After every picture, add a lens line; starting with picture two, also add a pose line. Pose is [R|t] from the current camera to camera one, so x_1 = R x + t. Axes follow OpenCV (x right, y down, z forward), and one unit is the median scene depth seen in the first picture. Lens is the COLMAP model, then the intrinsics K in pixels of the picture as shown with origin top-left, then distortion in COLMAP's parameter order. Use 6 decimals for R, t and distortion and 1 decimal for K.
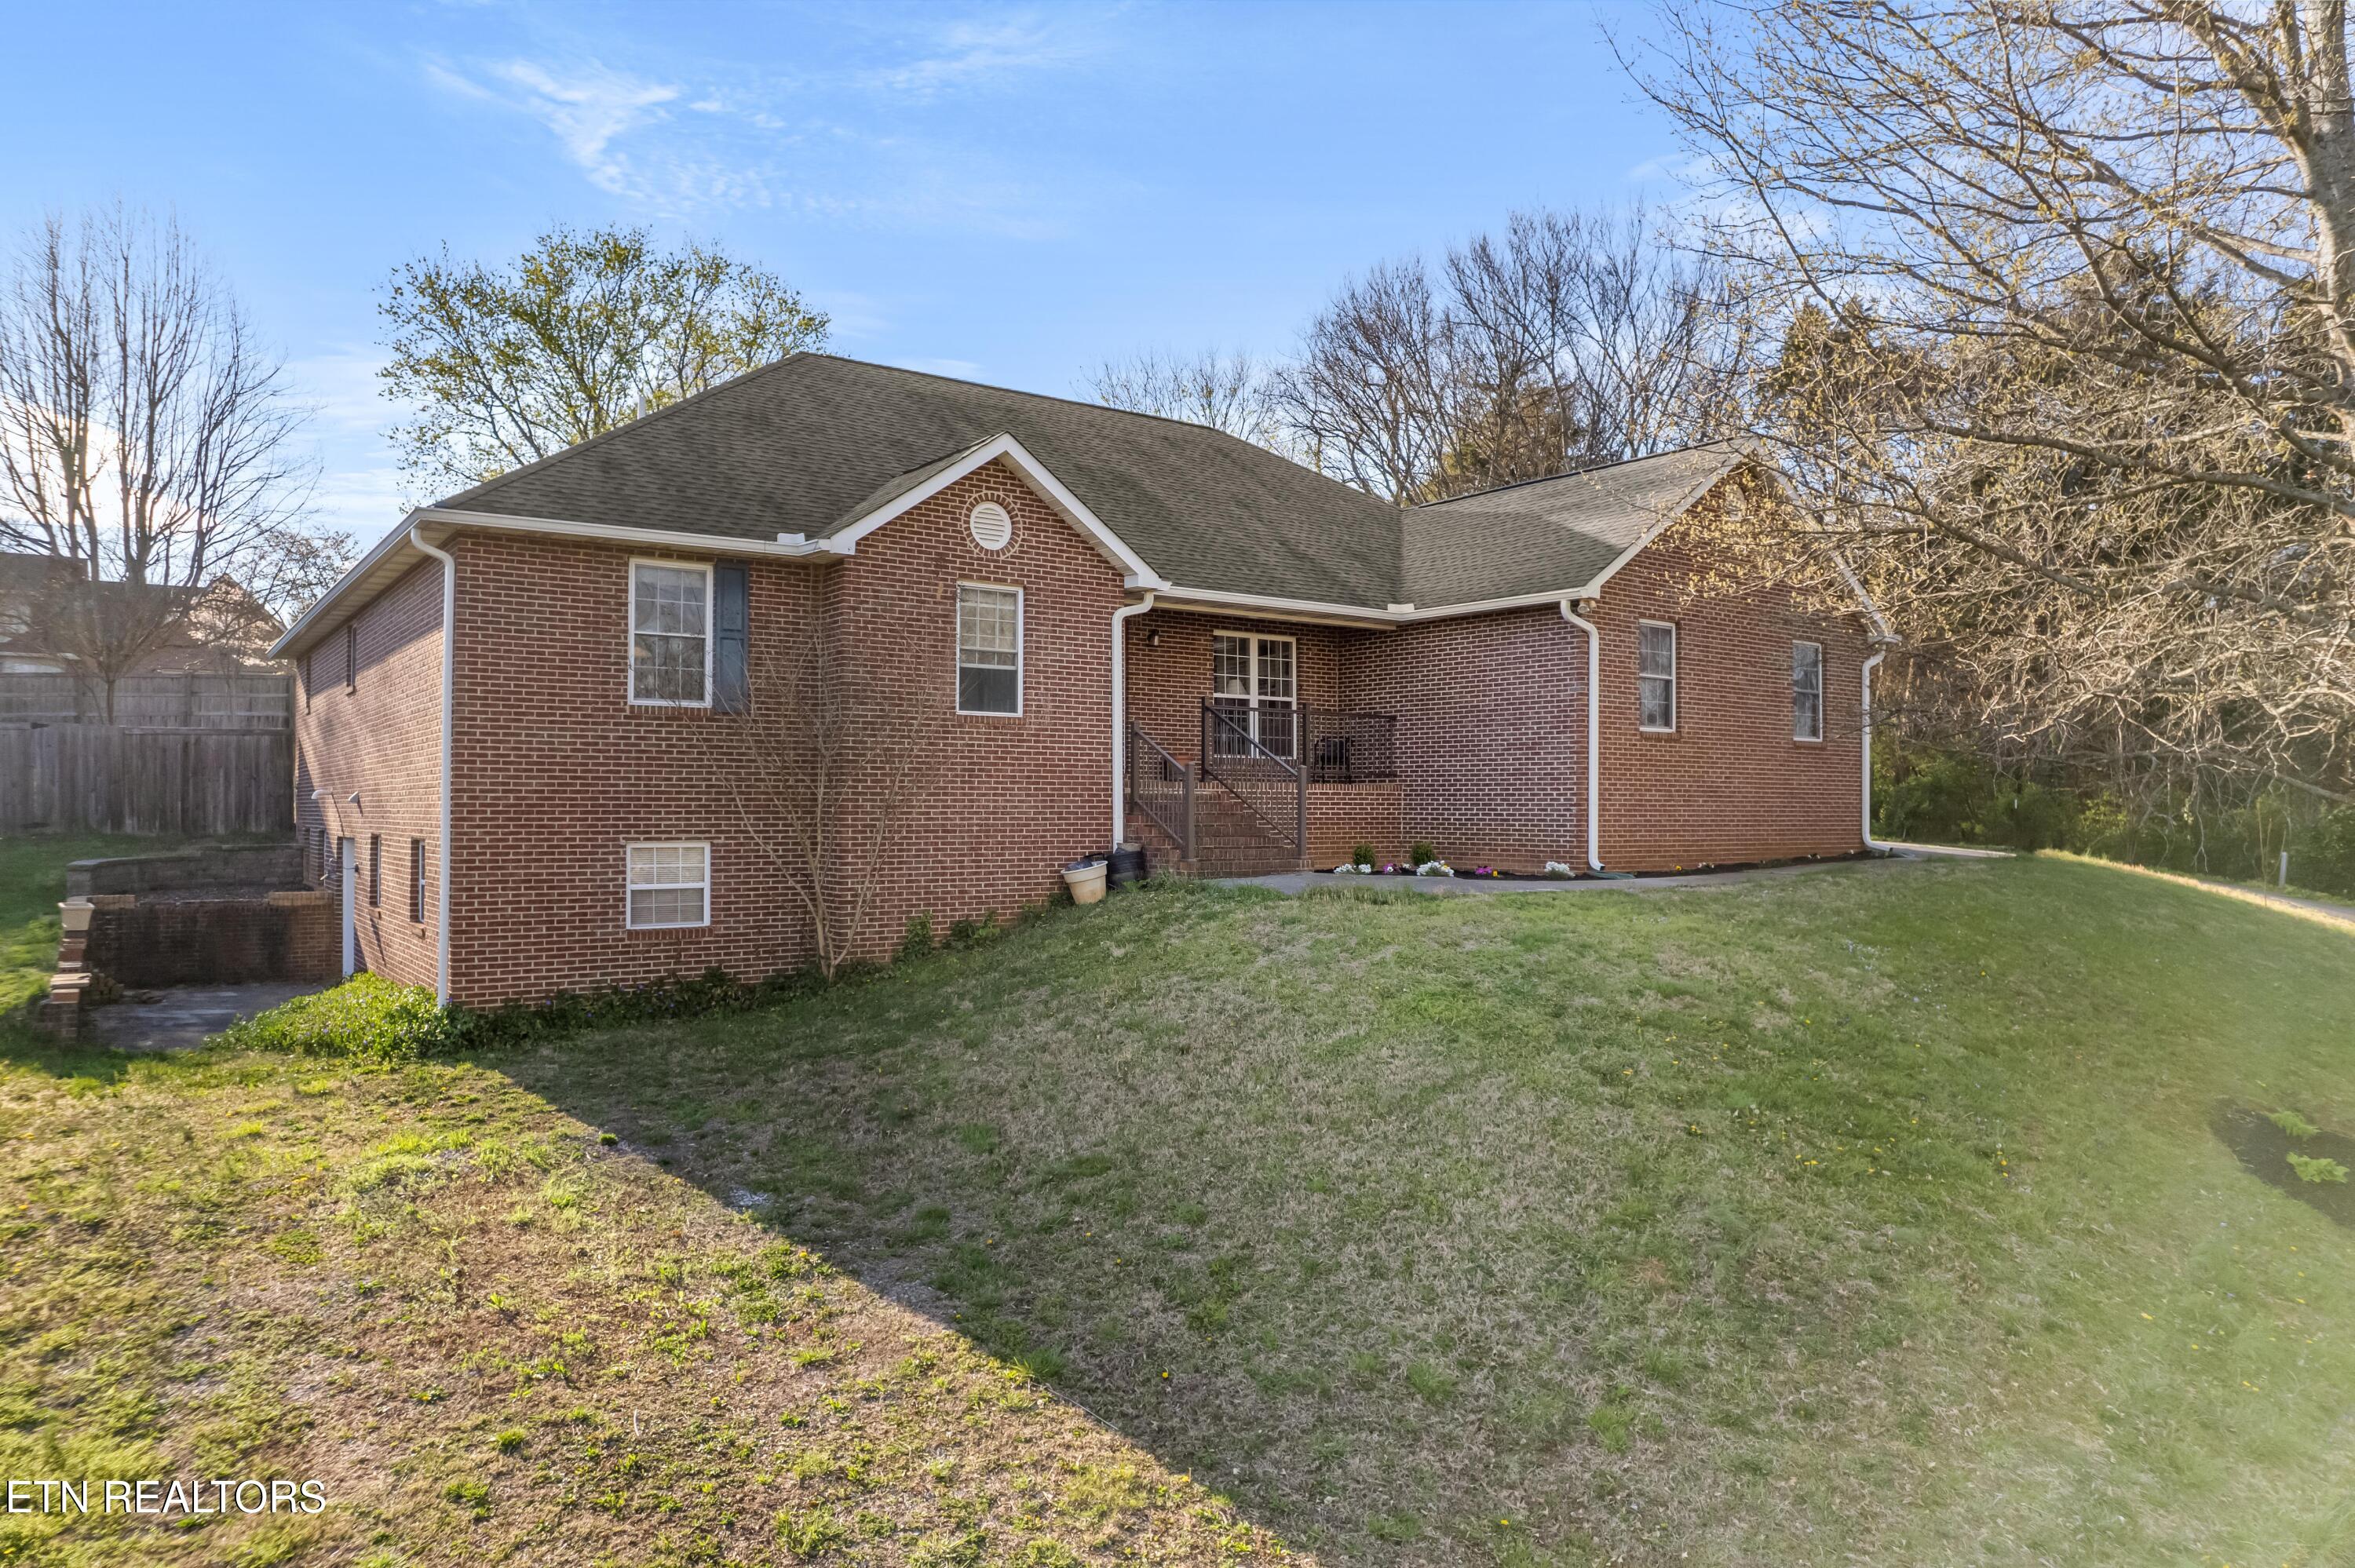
lens RADIAL K [[1511.2, 0, 1179.6], [0, 1511.2, 786.0], [0, 0, 1]] dist [-0.068196, 0.058872]
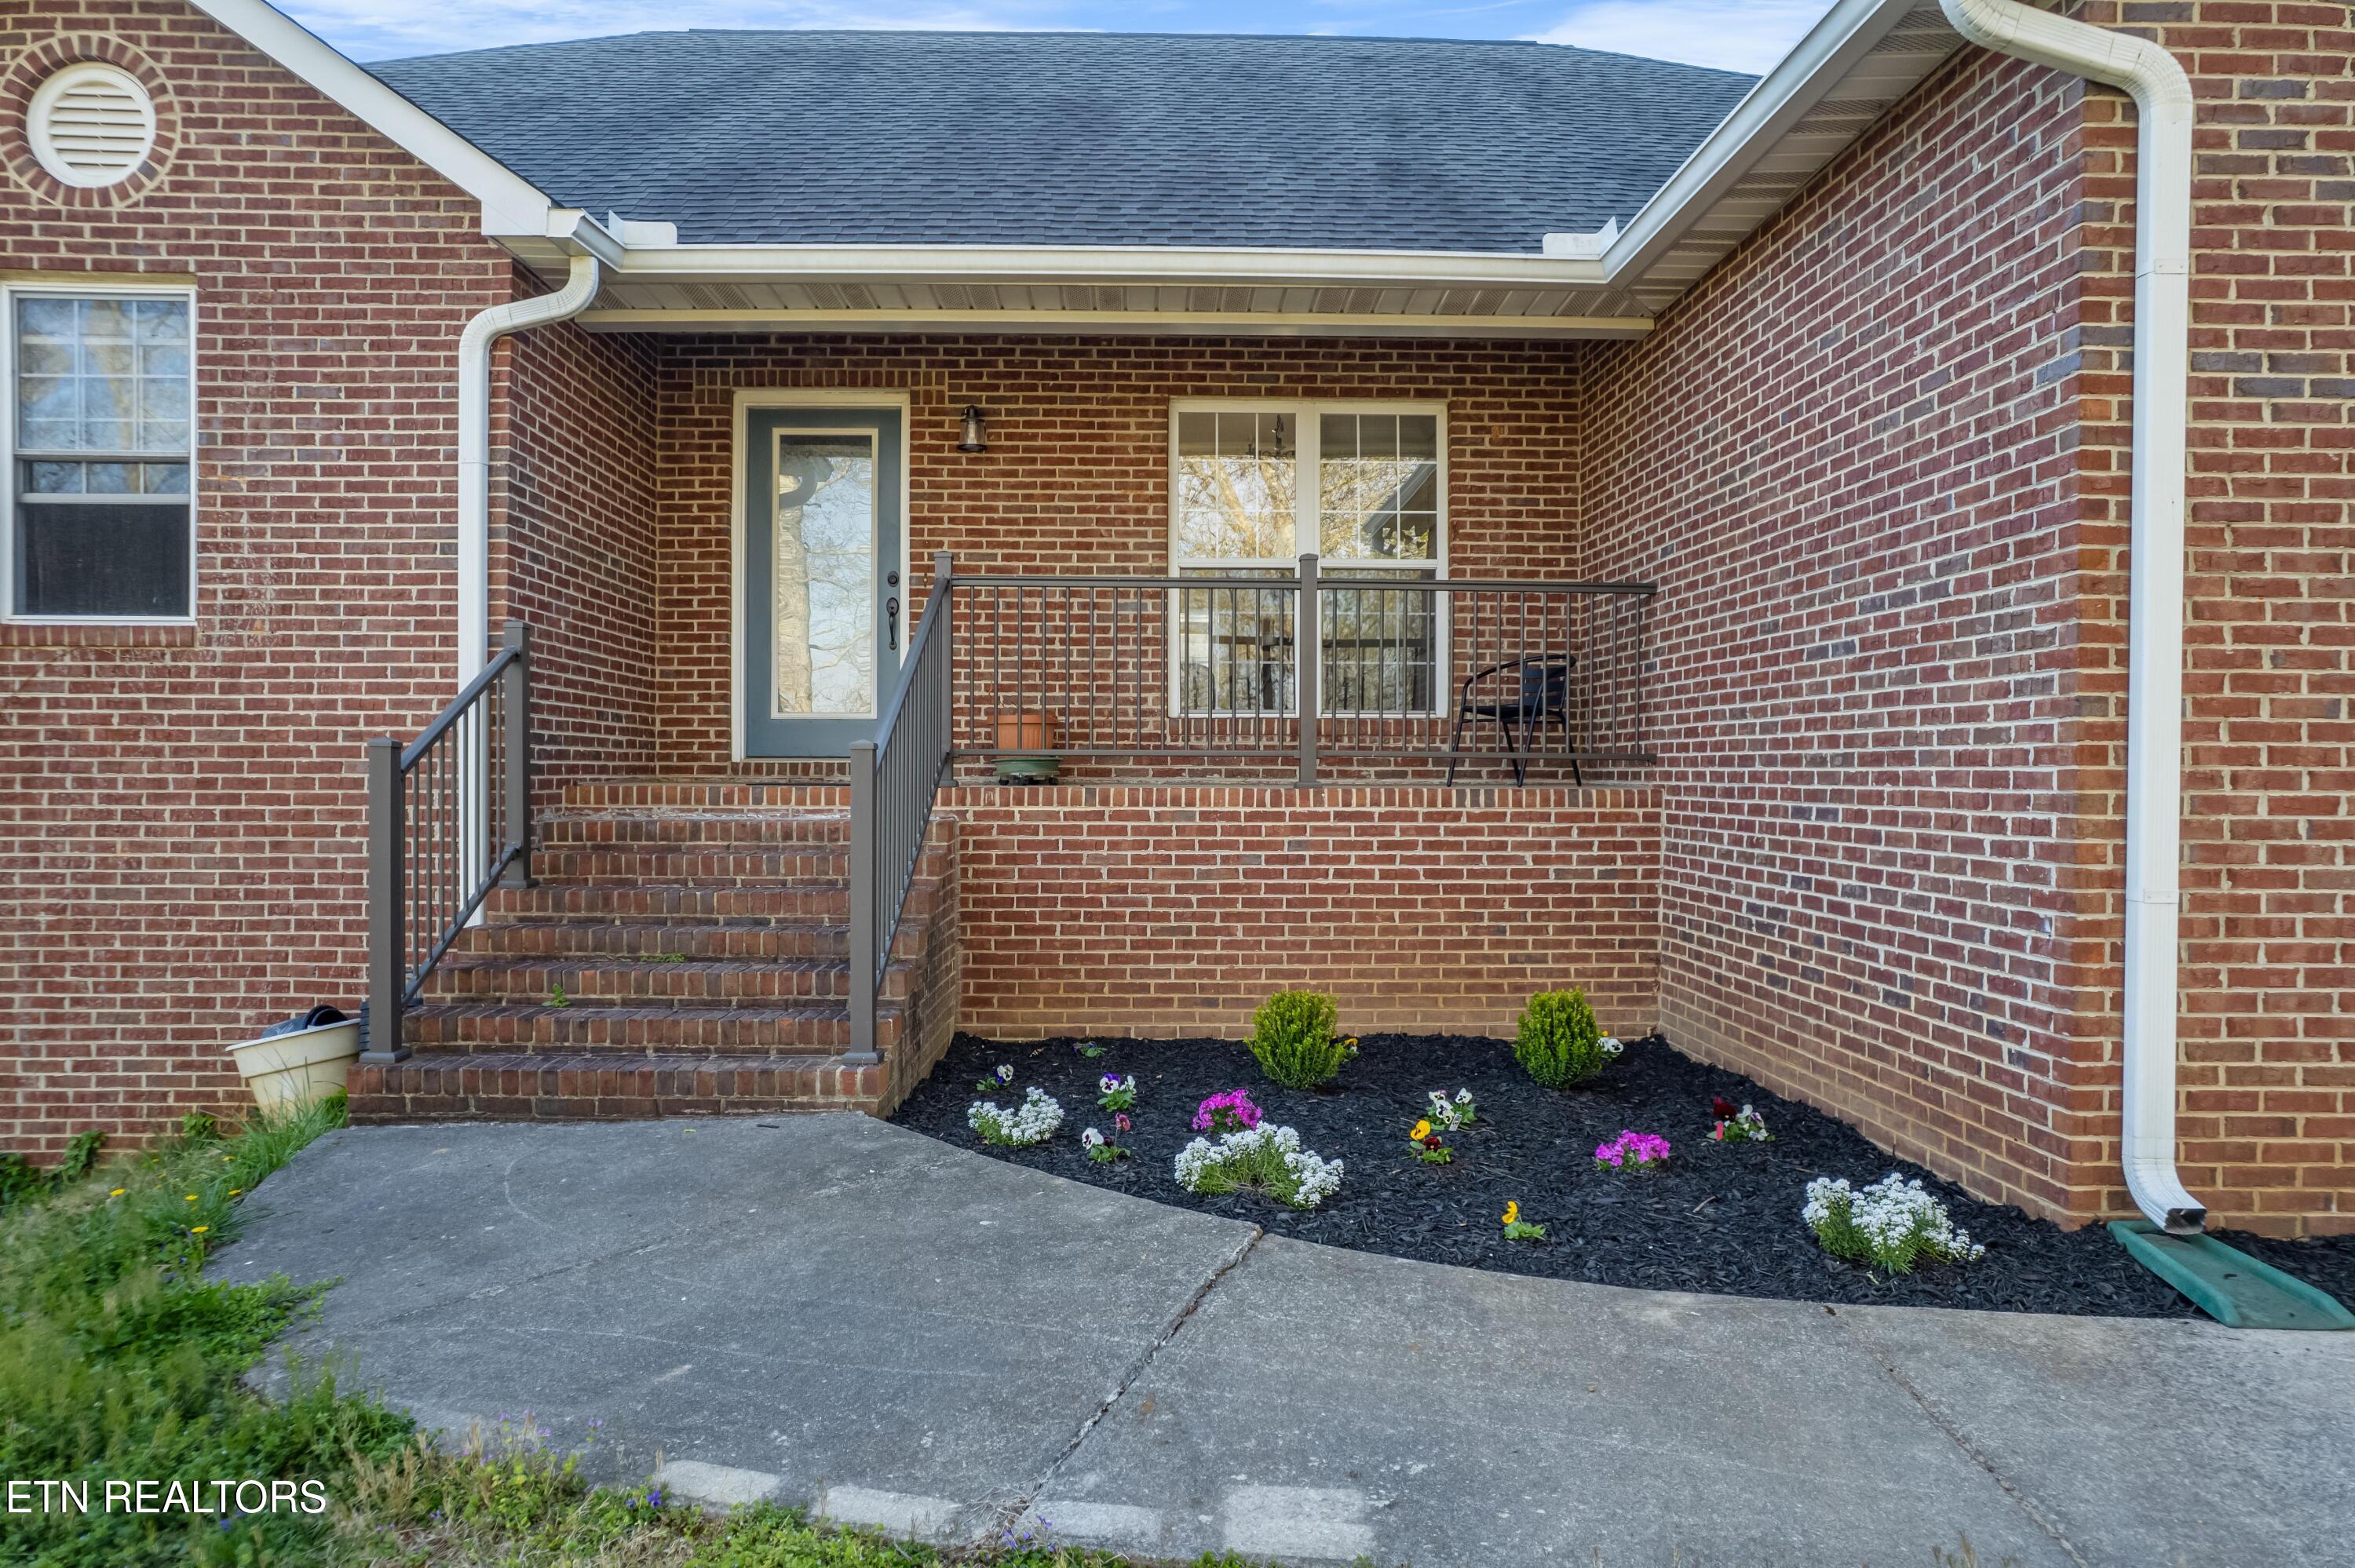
lens RADIAL K [[1511.2, 0, 1171.0], [0, 1511.2, 788.2], [0, 0, 1]] dist [-0.068196, 0.058872]
pose [[0.826308, 0.003135, -0.563210, 0.287702], [0.010429, 0.999728, 0.020866, -0.009706], [0.563122, -0.023116, 0.826050, 0.775897]]
